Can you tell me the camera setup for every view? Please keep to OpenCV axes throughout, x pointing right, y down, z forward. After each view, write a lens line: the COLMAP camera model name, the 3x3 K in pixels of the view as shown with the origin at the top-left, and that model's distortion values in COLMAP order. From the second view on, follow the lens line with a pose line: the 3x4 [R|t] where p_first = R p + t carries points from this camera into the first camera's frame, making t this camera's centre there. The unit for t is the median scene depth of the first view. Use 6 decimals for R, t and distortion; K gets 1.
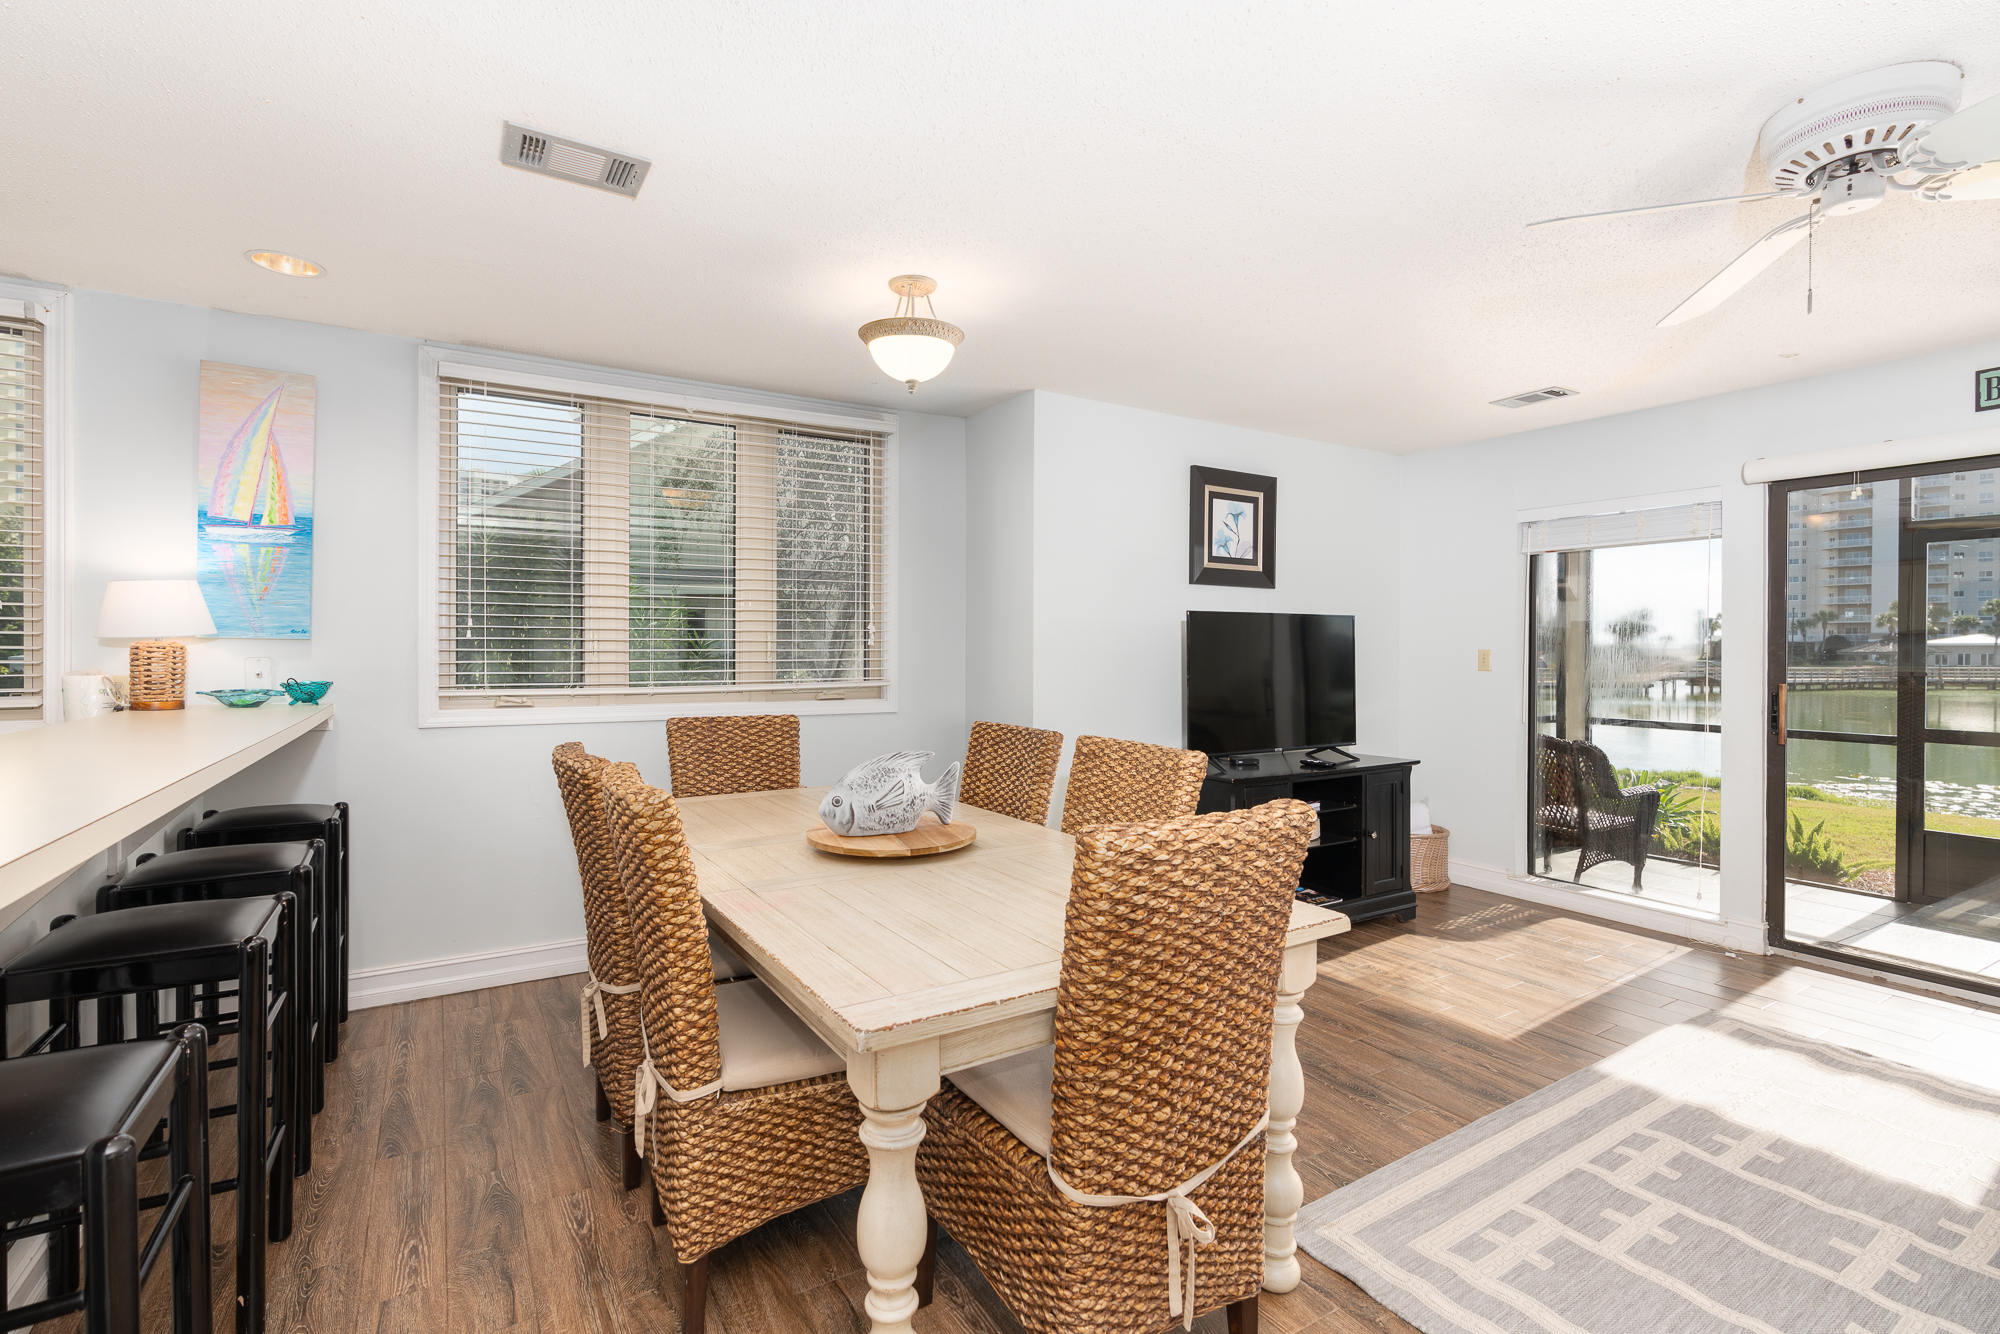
lens RADIAL K [[927.7, 0, 1008.9], [0, 927.7, 651.6], [0, 0, 1]] dist [-0.000144, 0.001737]
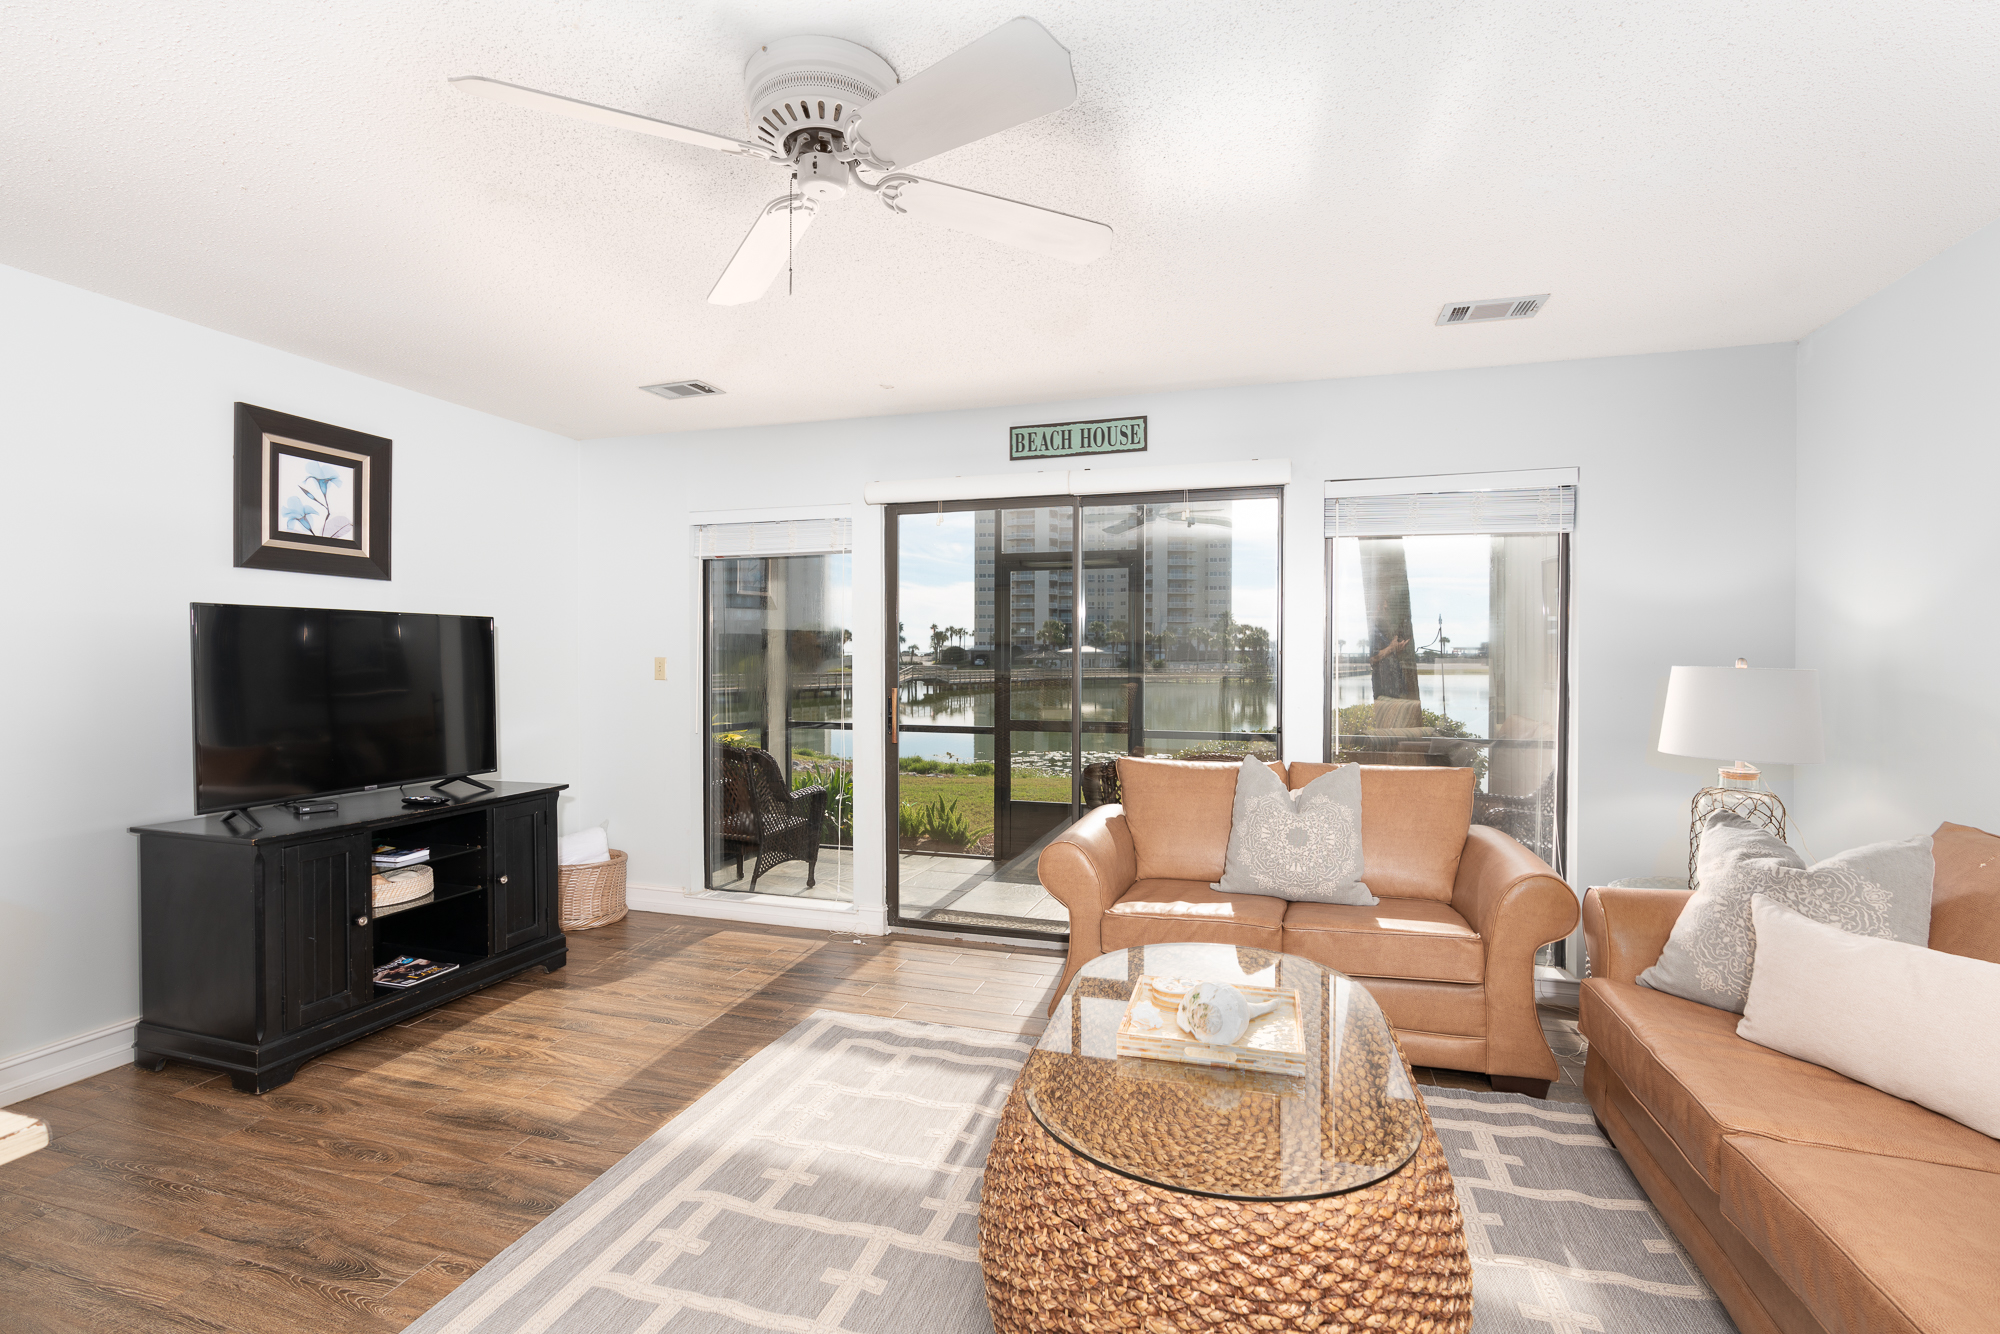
lens RADIAL K [[927.7, 0, 1008.9], [0, 927.7, 651.6], [0, 0, 1]] dist [-0.000144, 0.001737]
pose [[0.751674, -0.000122, 0.659535, 0.171971], [0.006135, 0.999958, -0.006808, 0.001053], [-0.659507, 0.009163, 0.751643, 0.066119]]
